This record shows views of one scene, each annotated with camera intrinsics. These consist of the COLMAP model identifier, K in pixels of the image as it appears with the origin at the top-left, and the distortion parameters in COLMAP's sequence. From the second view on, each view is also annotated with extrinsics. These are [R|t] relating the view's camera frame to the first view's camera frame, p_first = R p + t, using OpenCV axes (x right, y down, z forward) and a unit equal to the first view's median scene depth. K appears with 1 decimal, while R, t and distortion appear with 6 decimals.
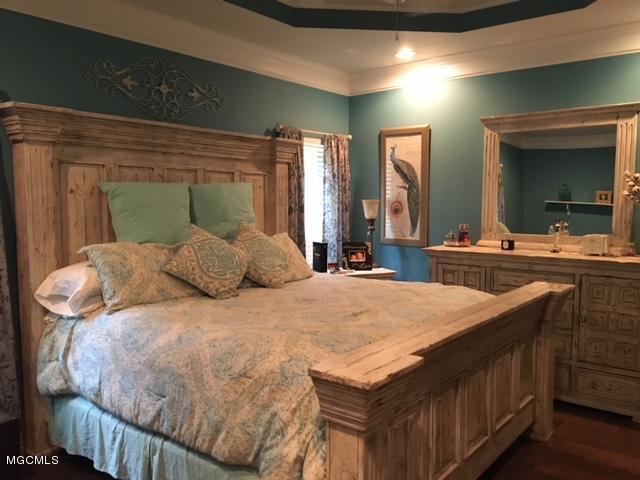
lens RADIAL K [[534.9, 0, 320.0], [0, 534.9, 240.0], [0, 0, 1]] dist [0.120818, -0.193873]
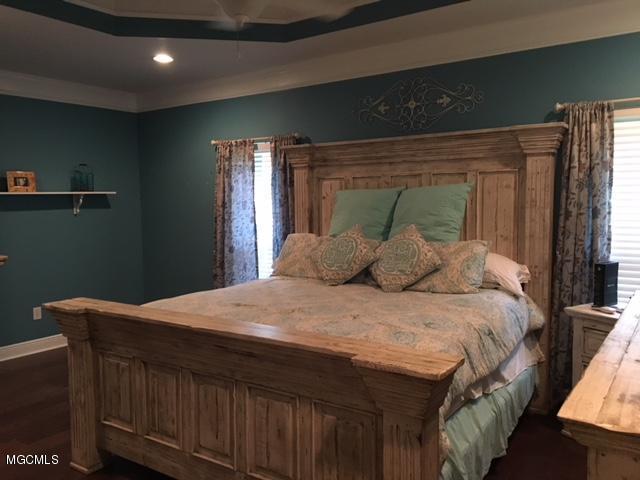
lens RADIAL K [[534.9, 0, 320.0], [0, 534.9, 240.0], [0, 0, 1]] dist [0.120818, -0.193873]
pose [[0.067233, 0.080129, -0.994515, 0.877687], [-0.059461, 0.995320, 0.076174, -0.074035], [0.995964, 0.054013, 0.071683, 0.772538]]
